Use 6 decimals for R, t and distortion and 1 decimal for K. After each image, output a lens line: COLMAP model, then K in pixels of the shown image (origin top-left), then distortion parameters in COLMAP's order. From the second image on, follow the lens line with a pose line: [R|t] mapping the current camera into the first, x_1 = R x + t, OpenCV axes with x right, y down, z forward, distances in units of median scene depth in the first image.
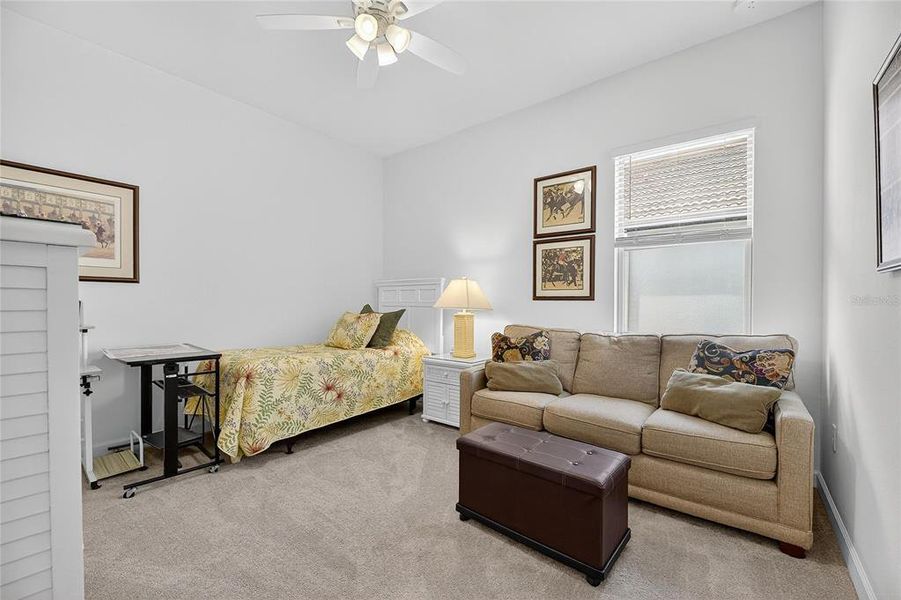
lens RADIAL K [[366.9, 0, 452.3], [0, 366.9, 306.7], [0, 0, 1]] dist [0.001886, -0.003726]
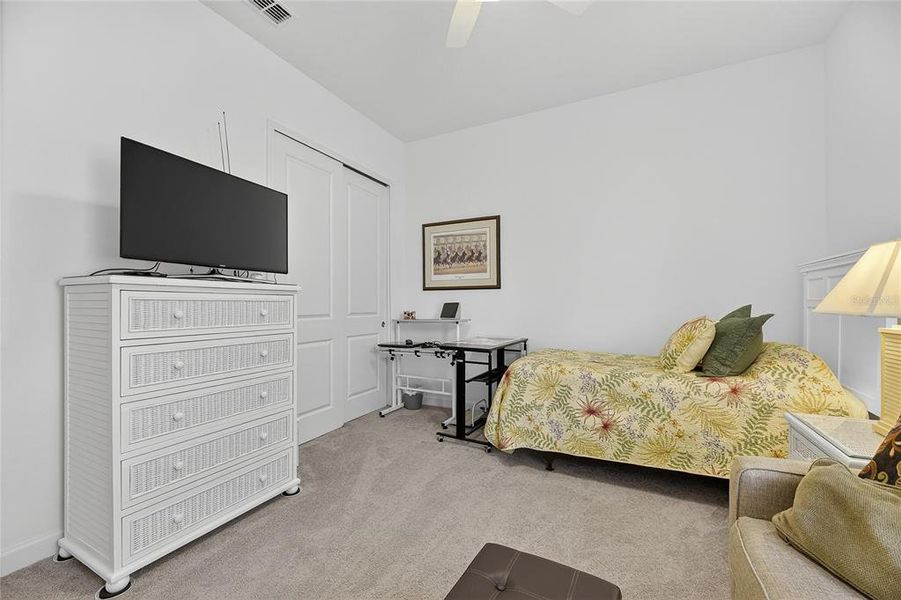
lens RADIAL K [[367.8, 0, 448.1], [0, 367.8, 302.5], [0, 0, 1]] dist [-0.000891, -0.000128]
pose [[0.192665, -0.010125, -0.981212, 0.389602], [-0.006631, 0.999910, -0.011620, -0.000006], [0.981242, 0.008745, 0.192580, 0.560413]]
